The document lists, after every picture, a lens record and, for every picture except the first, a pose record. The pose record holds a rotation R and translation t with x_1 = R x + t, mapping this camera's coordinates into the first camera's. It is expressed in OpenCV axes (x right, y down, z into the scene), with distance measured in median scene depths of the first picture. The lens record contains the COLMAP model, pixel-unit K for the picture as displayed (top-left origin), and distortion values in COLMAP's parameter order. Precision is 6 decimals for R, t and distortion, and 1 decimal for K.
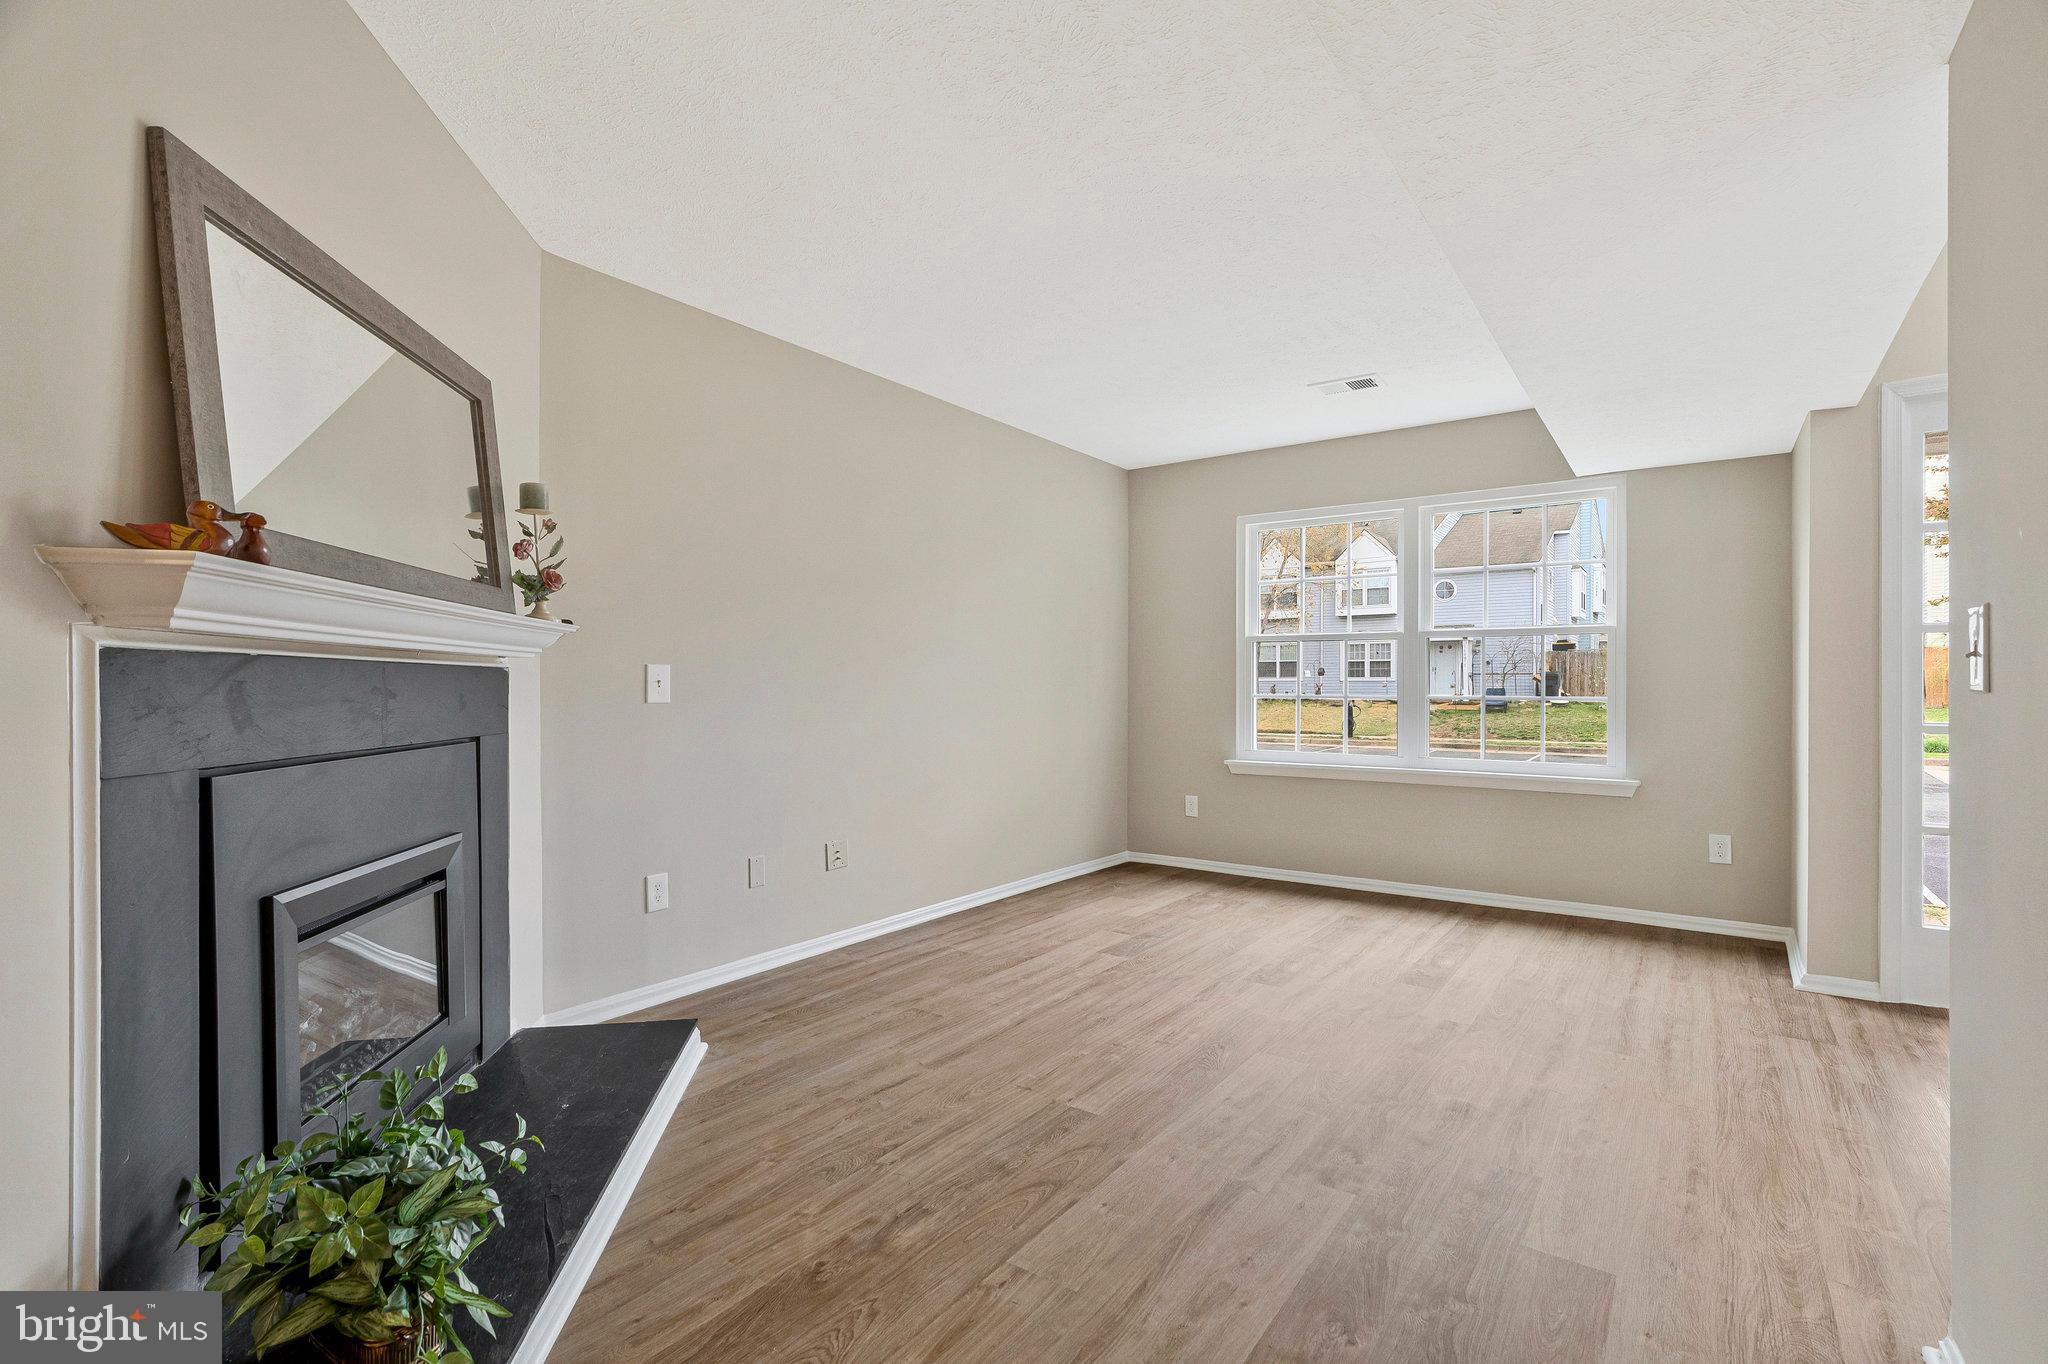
lens RADIAL K [[936.4, 0, 1027.4], [0, 936.4, 688.0], [0, 0, 1]] dist [-0.003573, 0.002358]
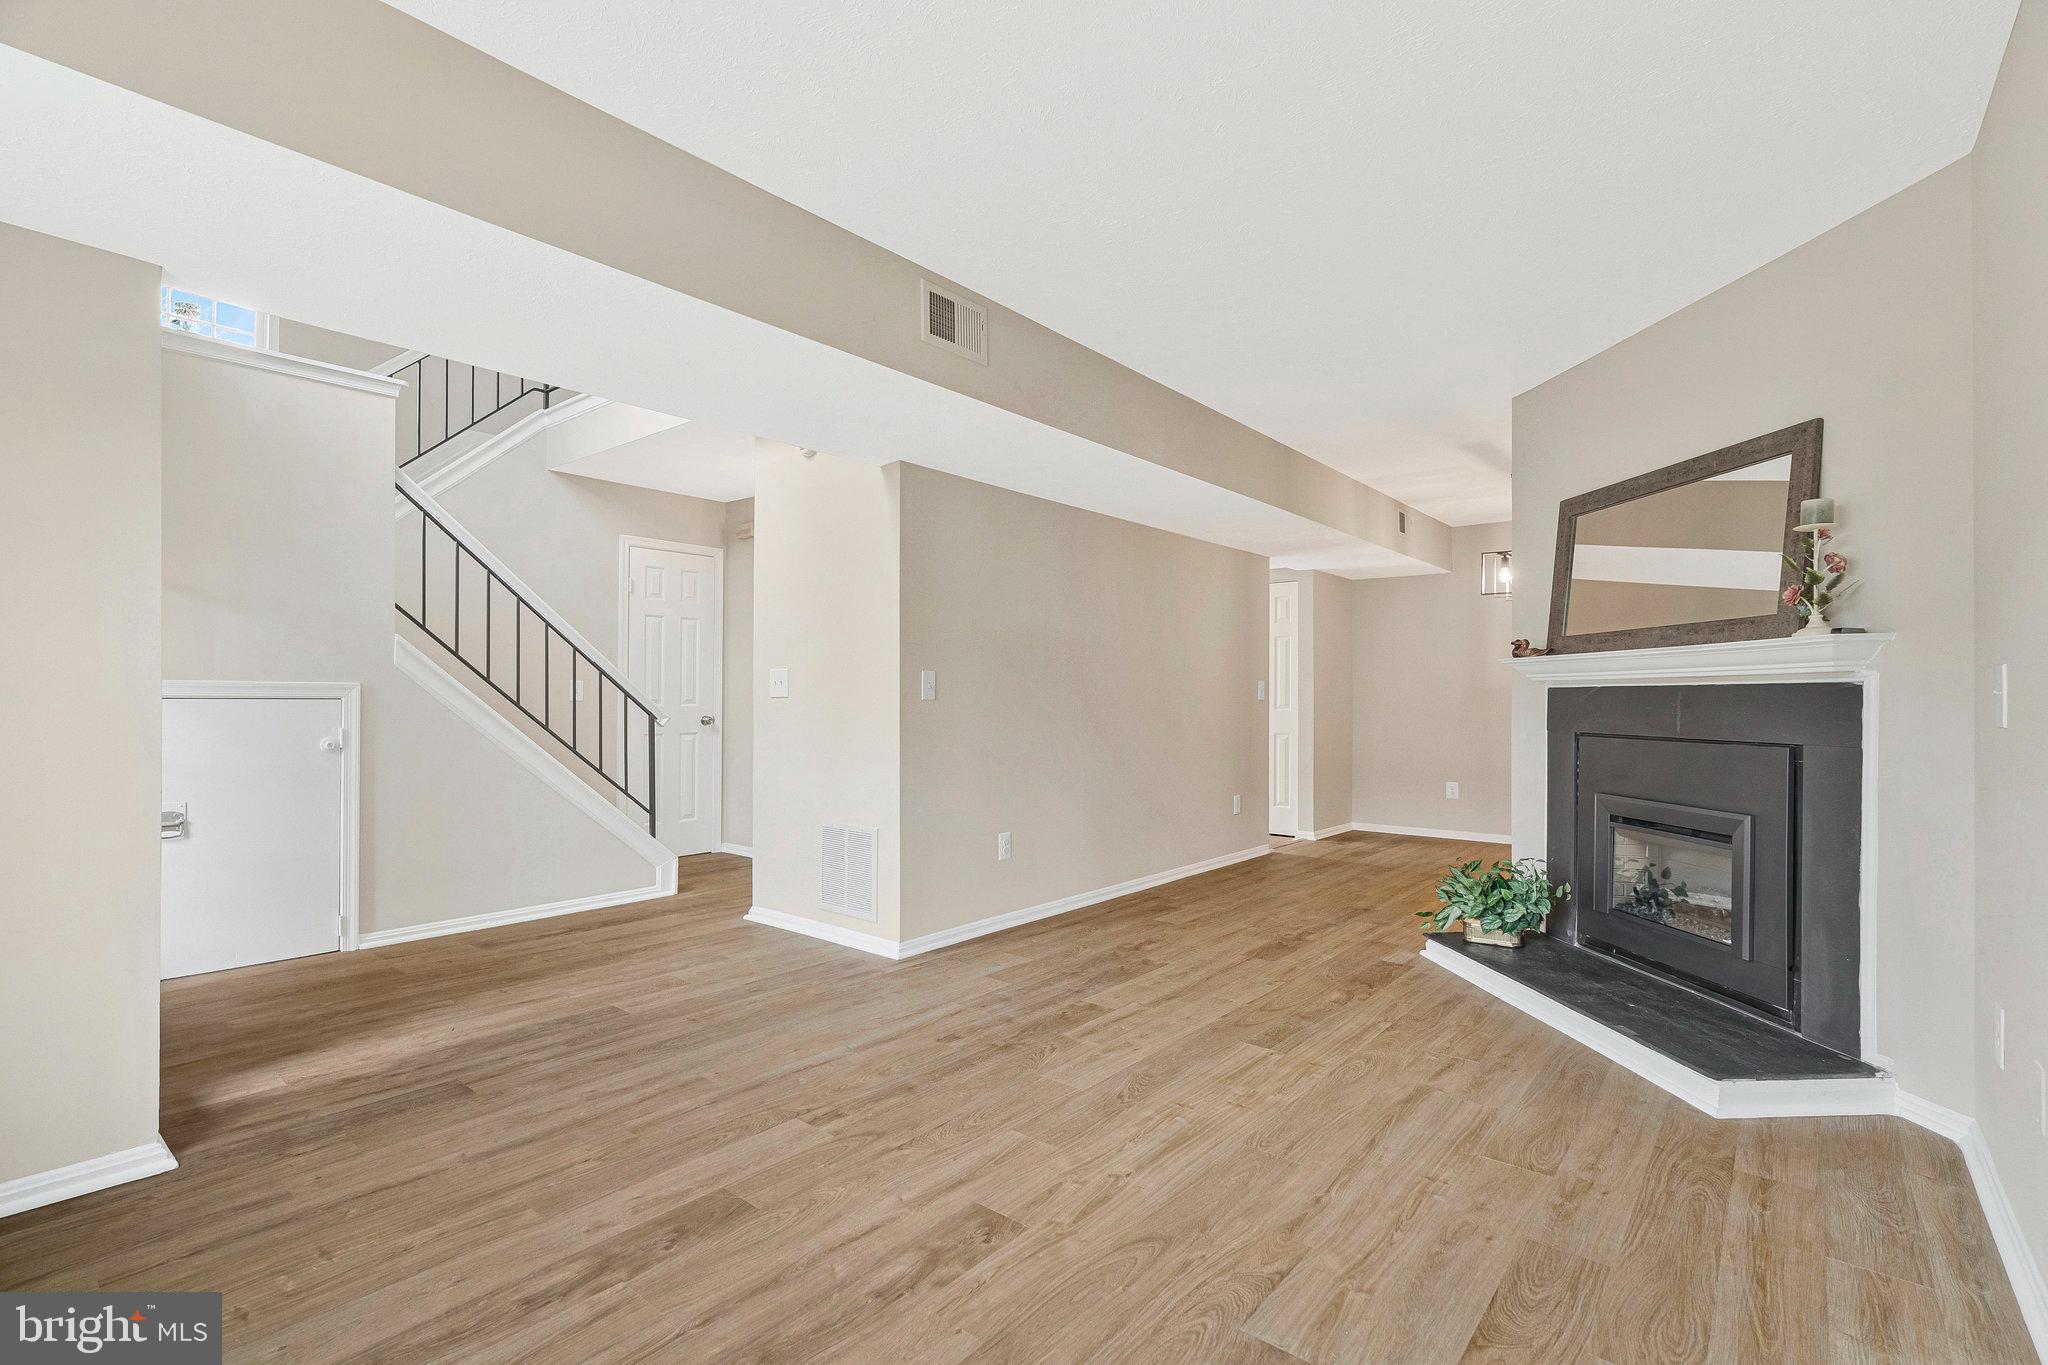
lens RADIAL K [[936.4, 0, 1027.8], [0, 936.4, 685.9], [0, 0, 1]] dist [-0.003573, 0.002358]
pose [[-0.997655, -0.003819, 0.068331, 0.239285], [-0.004711, 0.999906, -0.012908, -0.001800], [-0.068275, -0.013200, -0.997579, 1.932893]]
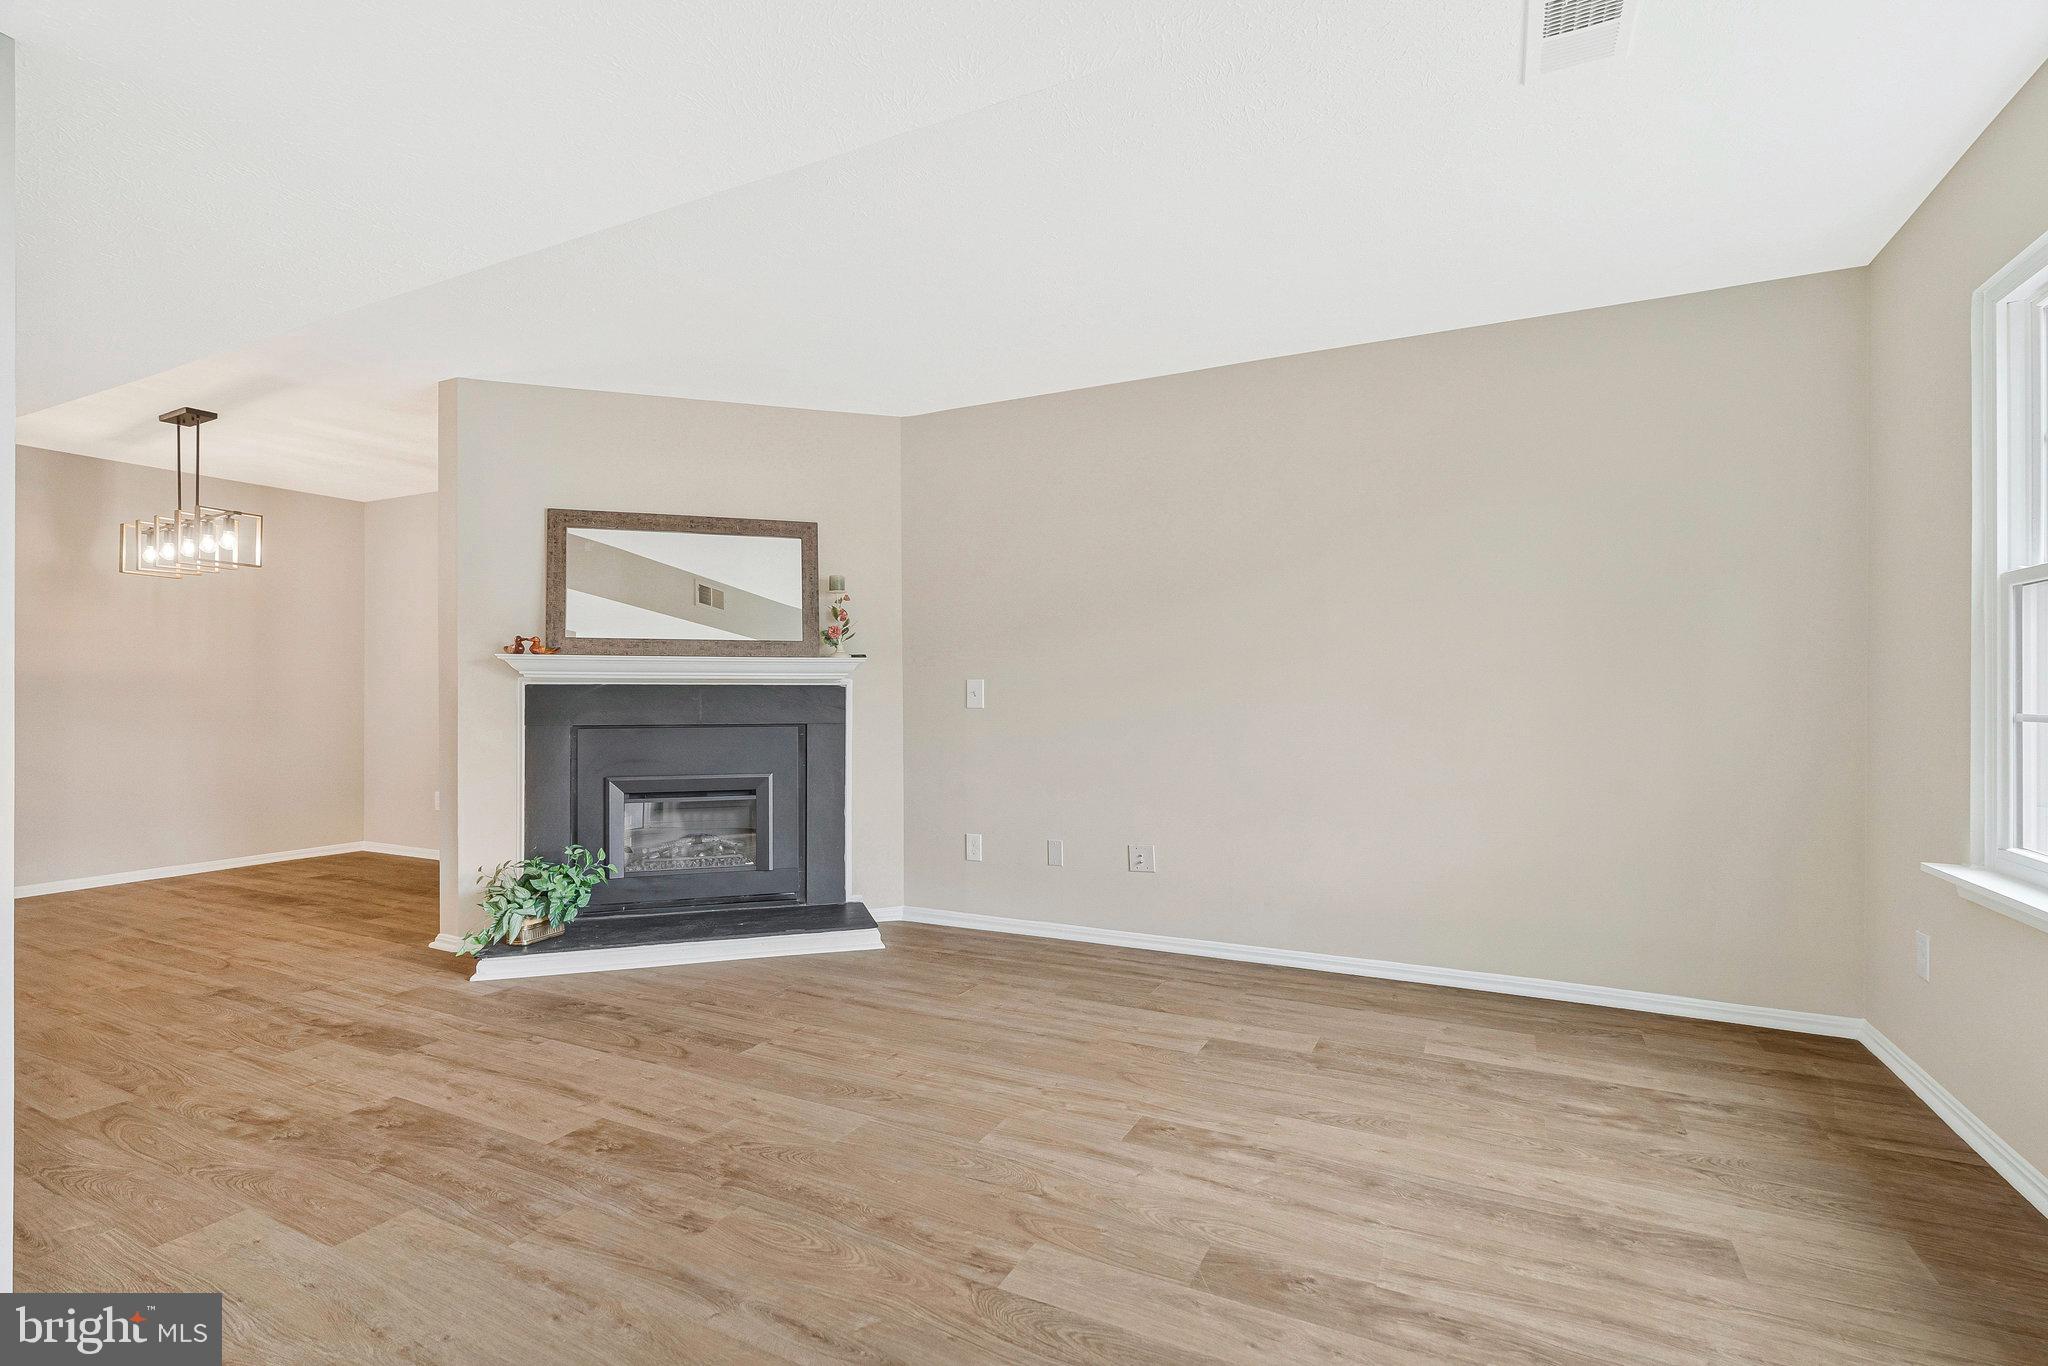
lens RADIAL K [[936.4, 0, 1027.1], [0, 936.4, 698.1], [0, 0, 1]] dist [-0.003573, 0.002358]
pose [[0.156482, 0.000182, -0.987681, 1.120453], [0.000987, 0.999999, 0.000341, 0.000973], [0.987680, -0.001028, 0.156482, 1.002431]]
